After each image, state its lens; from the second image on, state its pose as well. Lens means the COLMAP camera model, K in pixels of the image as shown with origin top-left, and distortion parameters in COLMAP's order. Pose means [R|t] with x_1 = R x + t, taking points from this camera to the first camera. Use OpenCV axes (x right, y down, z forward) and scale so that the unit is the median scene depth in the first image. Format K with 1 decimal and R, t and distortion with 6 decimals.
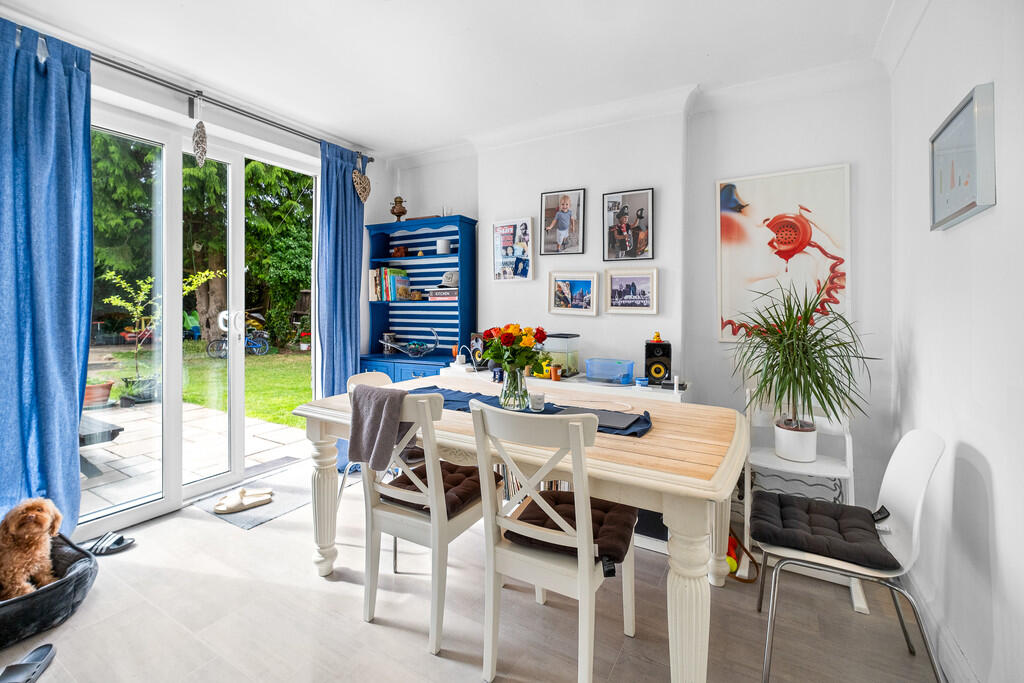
lens RADIAL K [[458.5, 0, 510.5], [0, 458.5, 310.7], [0, 0, 1]] dist [-0.000525, 0.000164]
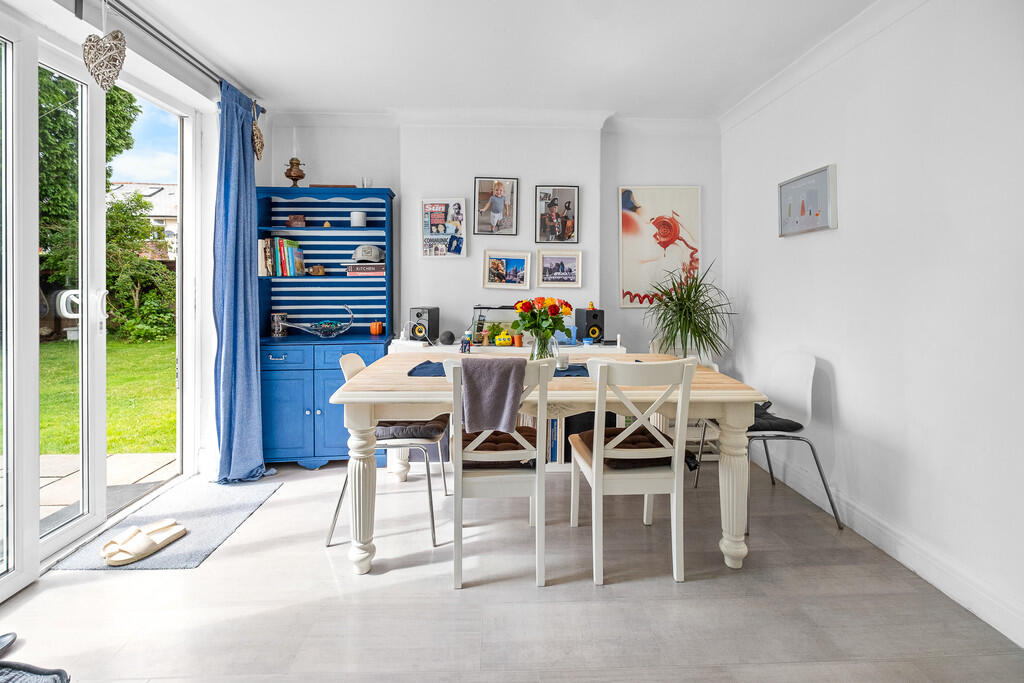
lens RADIAL K [[461.9, 0, 508.5], [0, 461.9, 285.6], [0, 0, 1]] dist [-0.001815, 0.000145]
pose [[0.845280, -0.008888, 0.534250, -0.462596], [0.008667, 0.999958, 0.002923, -0.002779], [-0.534254, 0.002160, 0.845321, 0.038383]]
